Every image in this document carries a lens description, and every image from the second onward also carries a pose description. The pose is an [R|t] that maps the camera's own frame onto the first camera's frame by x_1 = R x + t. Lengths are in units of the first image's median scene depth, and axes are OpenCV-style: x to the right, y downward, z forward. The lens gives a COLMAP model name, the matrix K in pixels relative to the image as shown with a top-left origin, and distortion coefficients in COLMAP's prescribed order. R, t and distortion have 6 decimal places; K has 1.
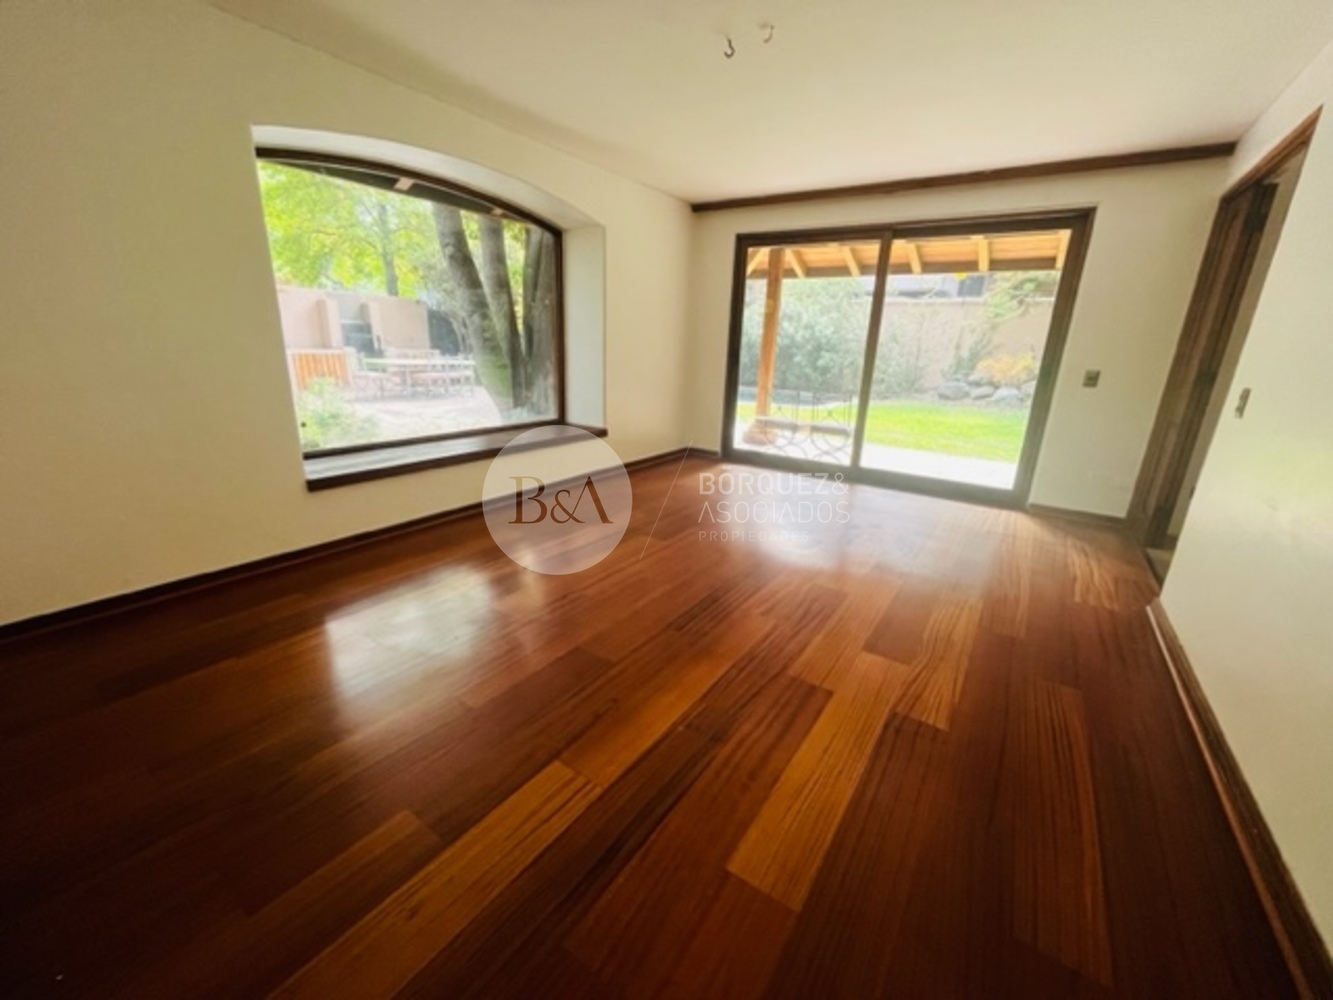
lens RADIAL K [[538.6, 0, 666.5], [0, 538.6, 500.0], [0, 0, 1]] dist [-0.004210, -0.000403]
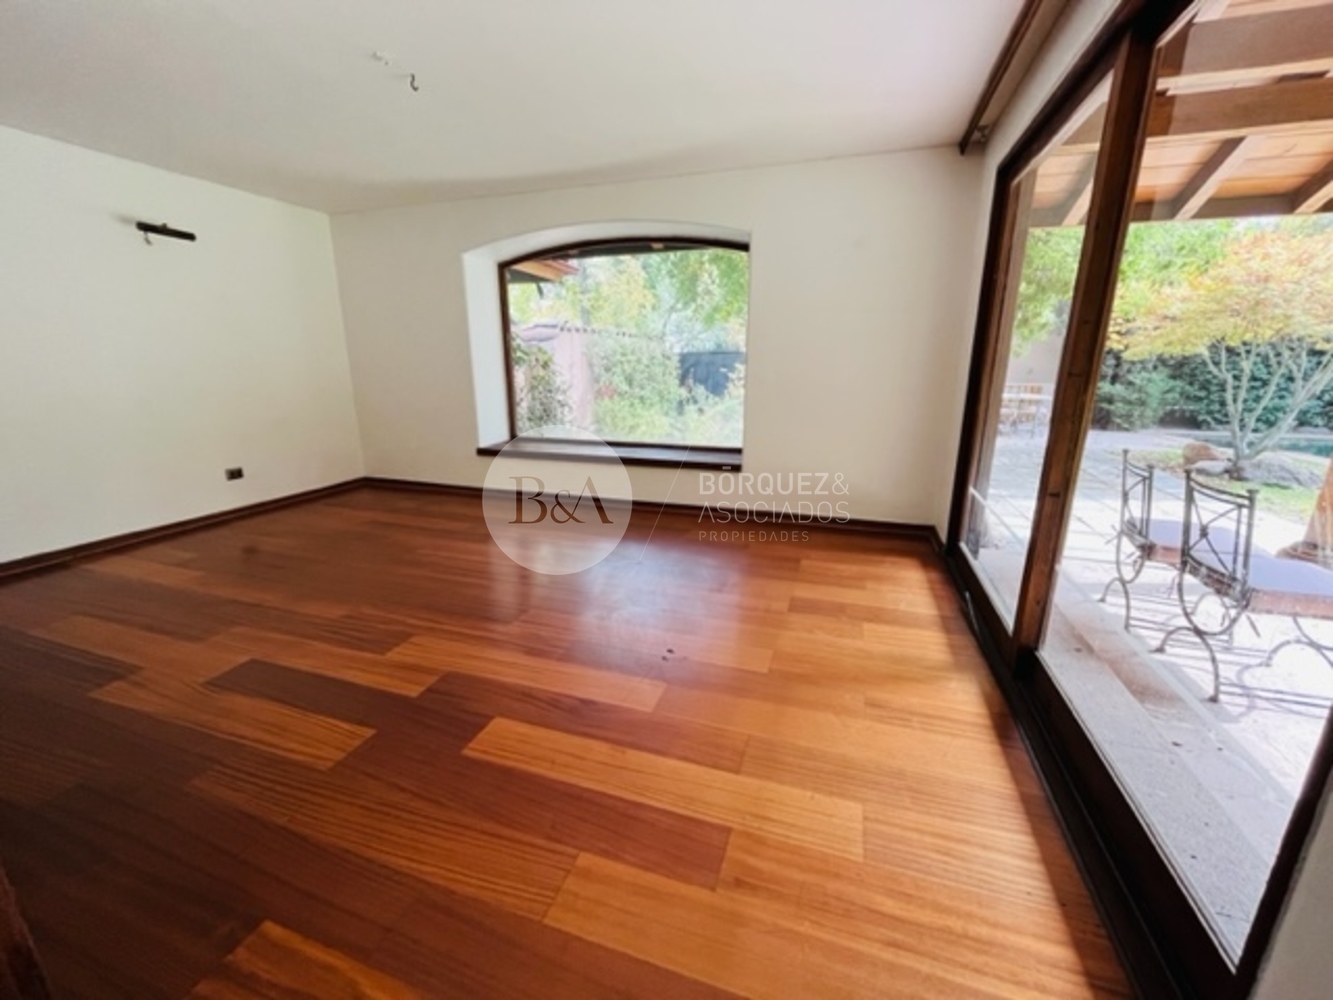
lens RADIAL K [[538.6, 0, 666.5], [0, 538.6, 500.0], [0, 0, 1]] dist [-0.004210, -0.000403]
pose [[0.264993, 0.211526, -0.940763, 0.587852], [-0.266061, 0.953807, 0.139515, -0.152351], [0.926817, 0.213331, 0.309030, 0.535714]]
